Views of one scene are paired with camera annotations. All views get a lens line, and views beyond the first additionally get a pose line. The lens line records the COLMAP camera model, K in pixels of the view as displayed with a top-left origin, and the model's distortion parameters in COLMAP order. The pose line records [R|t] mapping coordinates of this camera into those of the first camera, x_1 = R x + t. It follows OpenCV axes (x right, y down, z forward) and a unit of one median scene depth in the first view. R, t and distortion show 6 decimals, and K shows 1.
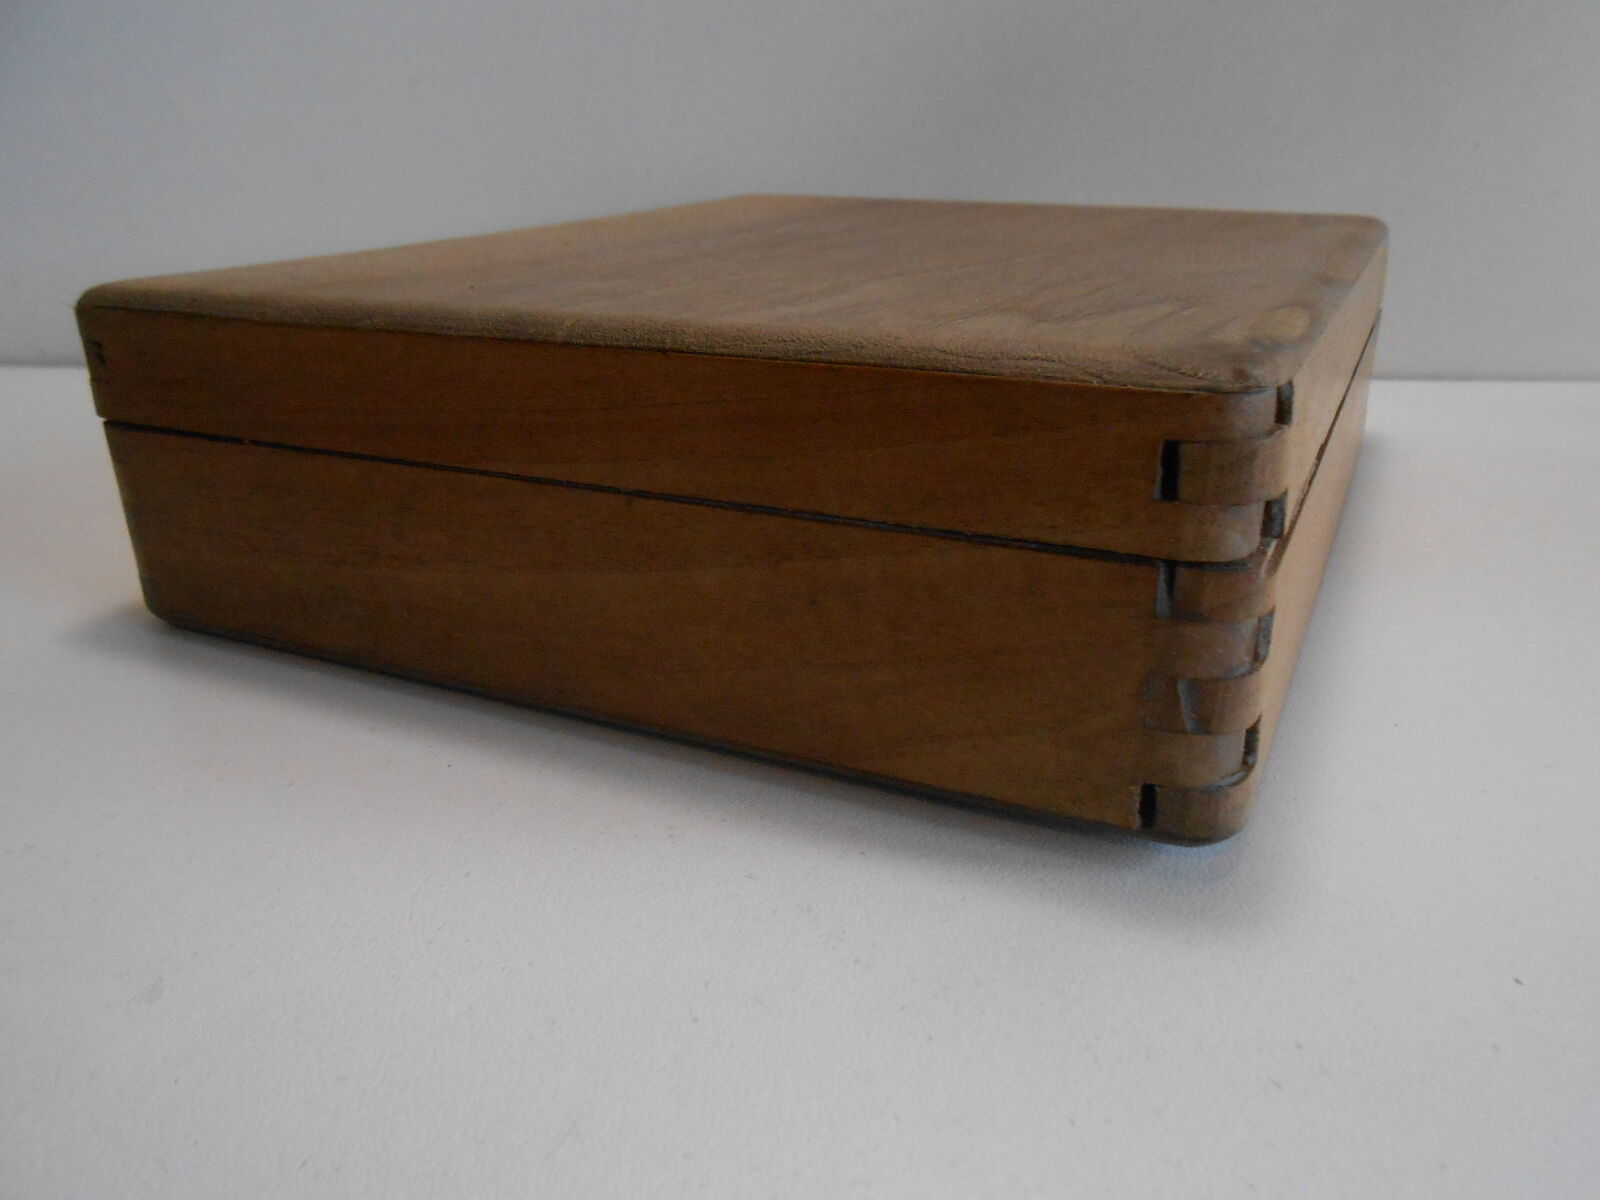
lens RADIAL K [[1274.3, 0, 821.5], [0, 1274.3, 601.7], [0, 0, 1]] dist [-0.013690, 0.082145]
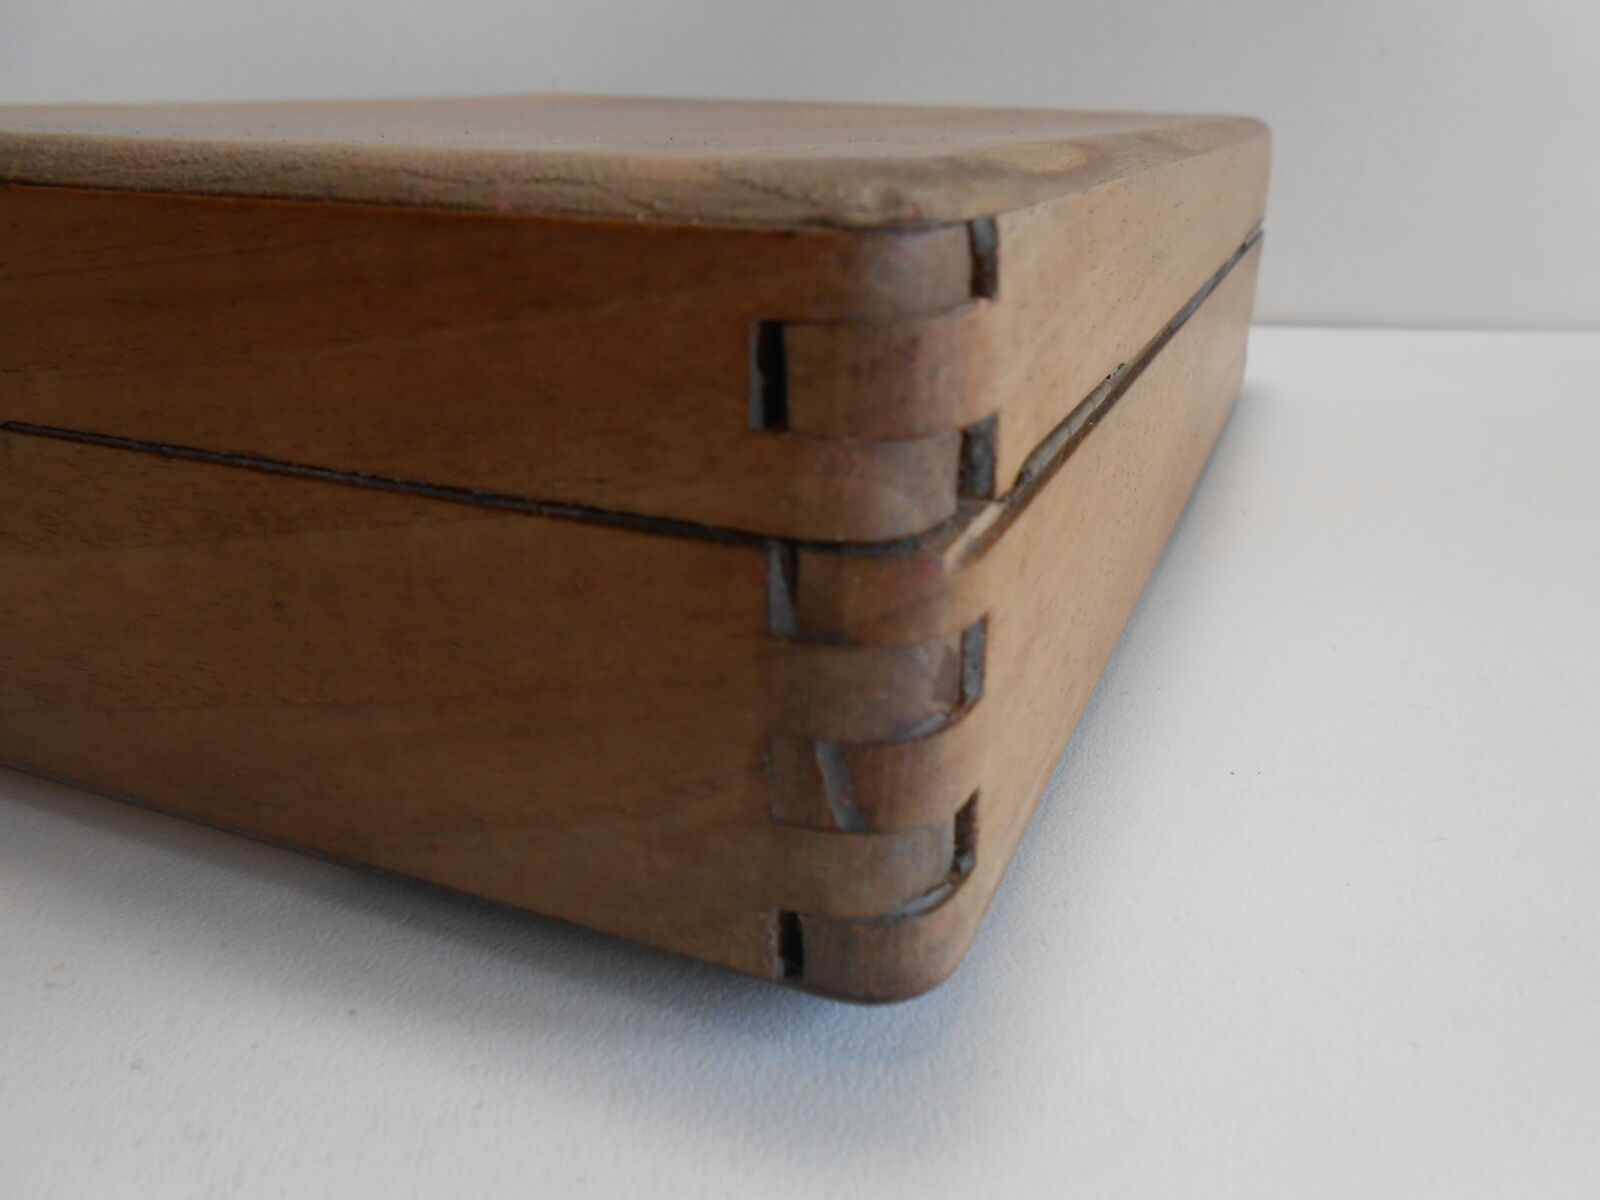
lens RADIAL K [[1274.3, 0, 821.5], [0, 1274.3, 601.7], [0, 0, 1]] dist [-0.013690, 0.082145]
pose [[0.998864, -0.001120, 0.047631, 0.252510], [0.000077, 0.999760, 0.021895, -0.016066], [-0.047644, -0.021866, 0.998625, 0.416289]]
